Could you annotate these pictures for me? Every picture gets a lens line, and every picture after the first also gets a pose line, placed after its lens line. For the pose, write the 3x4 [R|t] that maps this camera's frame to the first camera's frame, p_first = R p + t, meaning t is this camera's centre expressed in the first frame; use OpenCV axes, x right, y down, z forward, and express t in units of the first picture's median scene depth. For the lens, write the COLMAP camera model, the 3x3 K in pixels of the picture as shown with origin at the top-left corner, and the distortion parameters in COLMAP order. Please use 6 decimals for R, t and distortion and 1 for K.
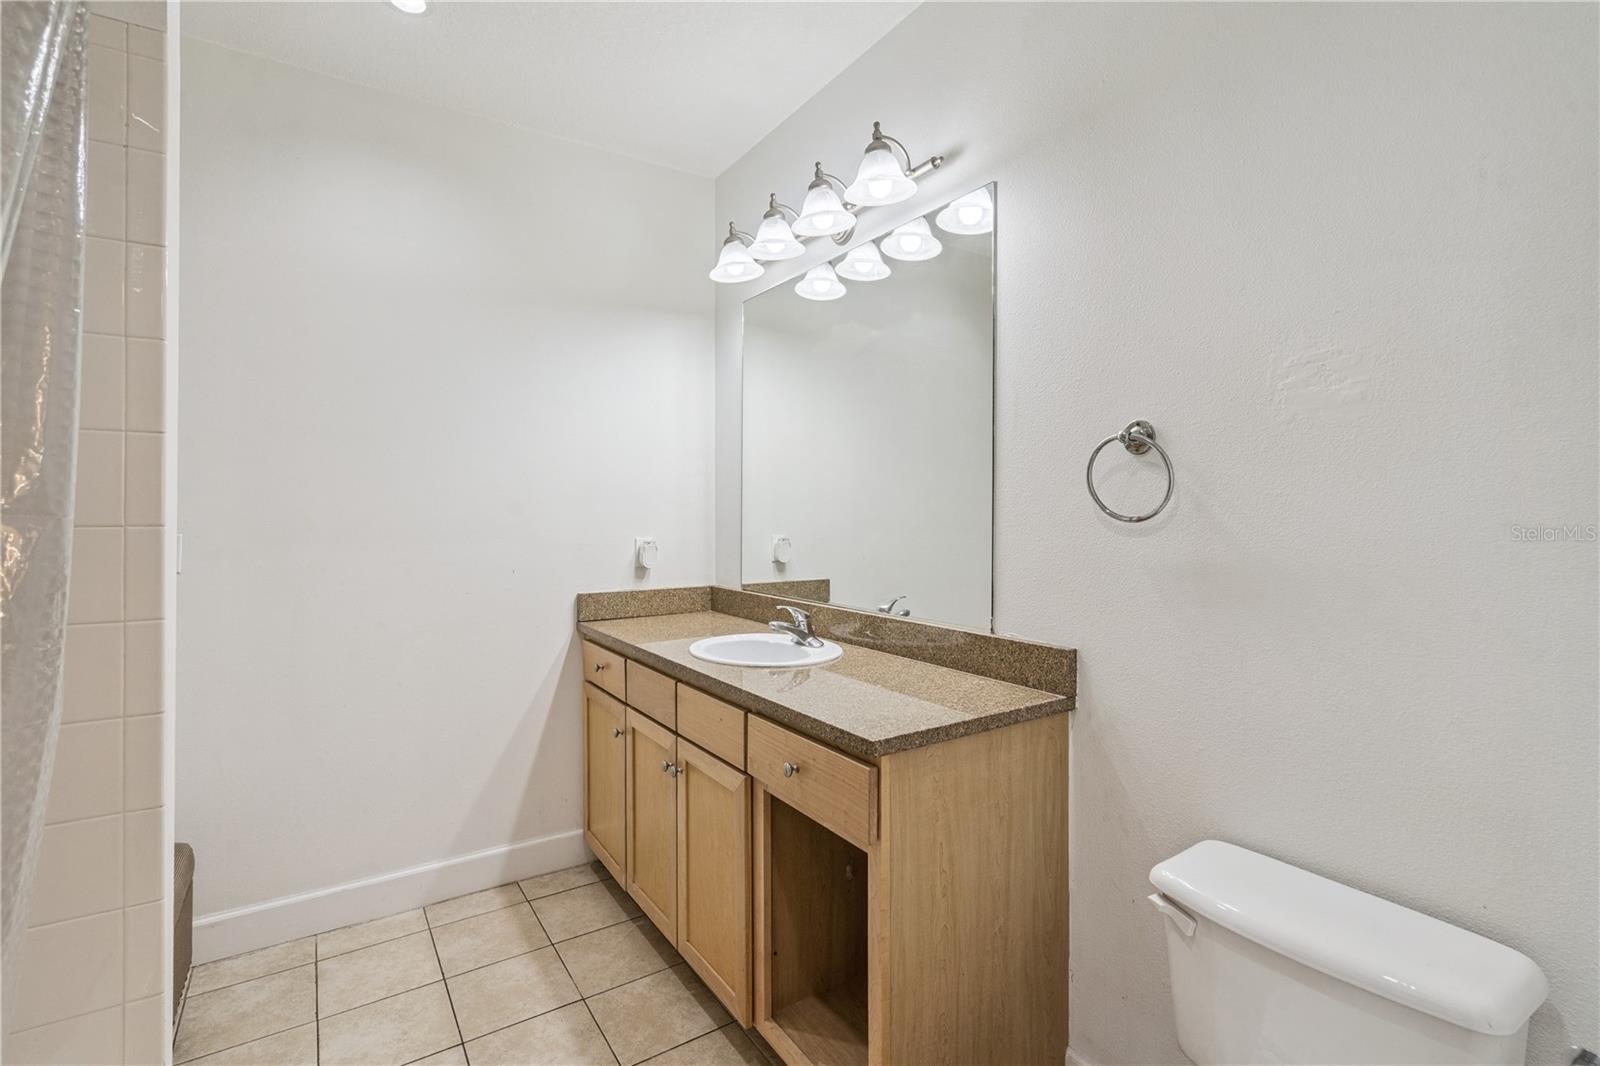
lens RADIAL K [[731.8, 0, 800.6], [0, 731.8, 524.9], [0, 0, 1]] dist [-0.004619, 0.002556]
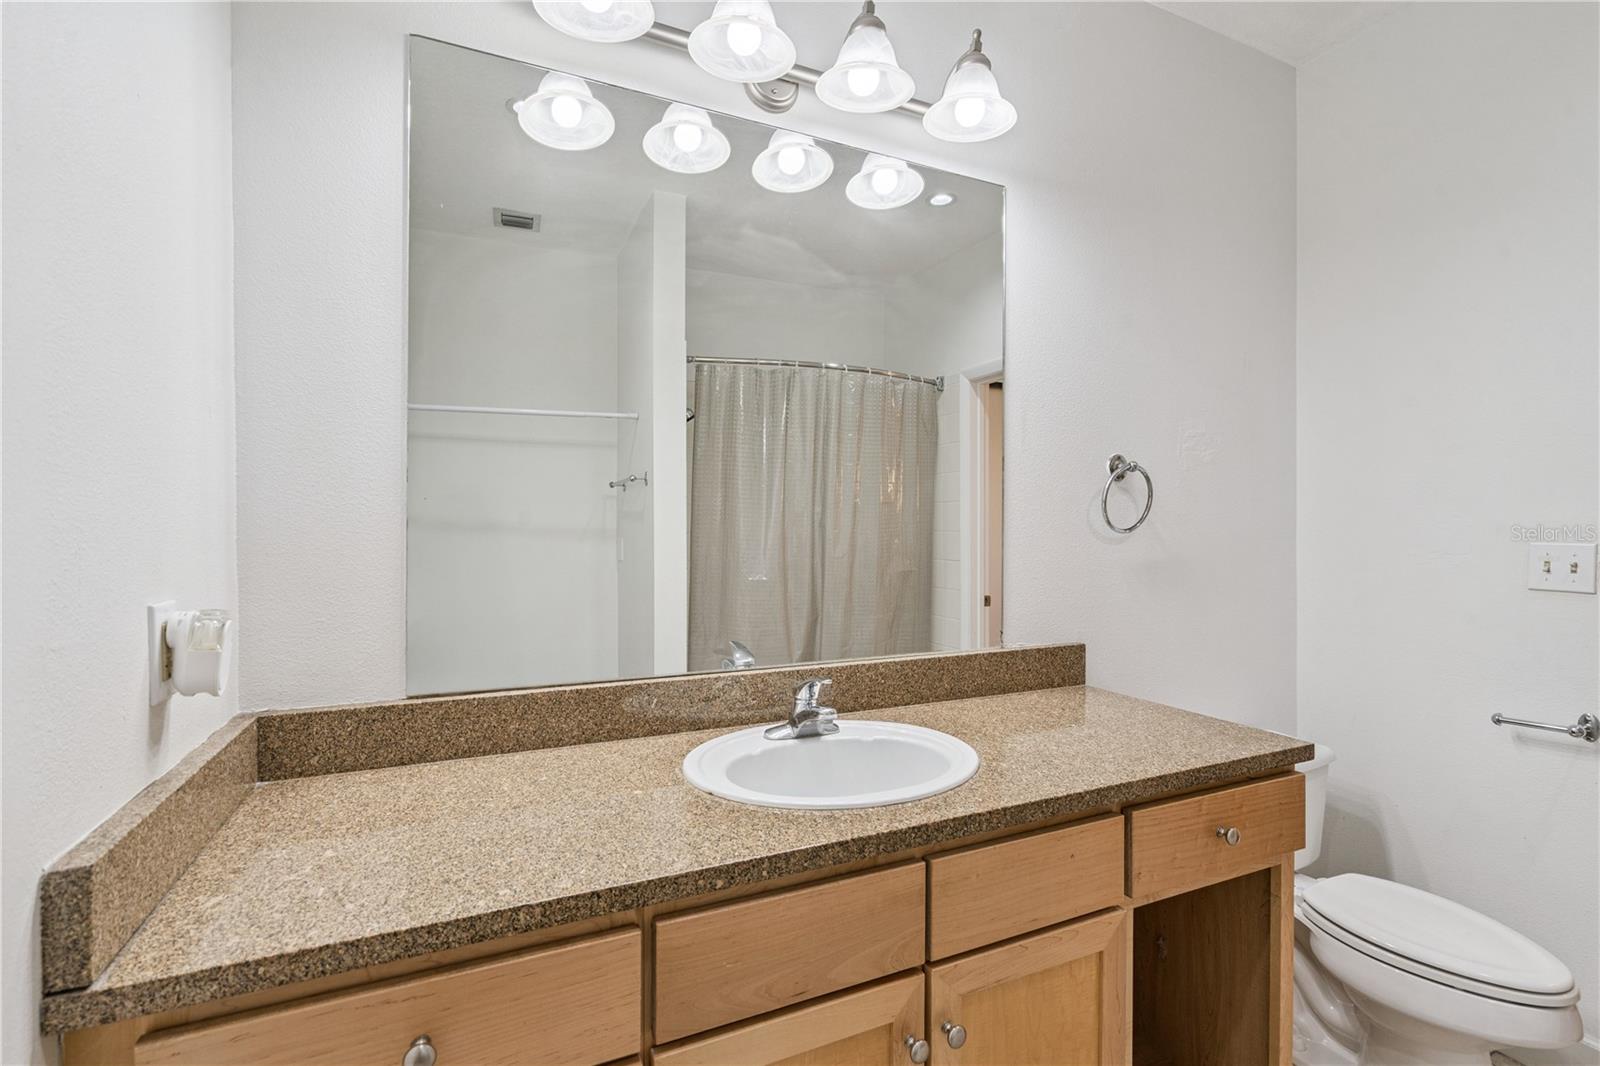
lens RADIAL K [[731.8, 0, 800.9], [0, 731.8, 527.0], [0, 0, 1]] dist [-0.004619, 0.002556]
pose [[0.150316, 0.001301, 0.988637, -0.760433], [0.011795, 0.999926, -0.003109, -0.013911], [-0.988568, 0.012128, 0.150289, 1.136721]]
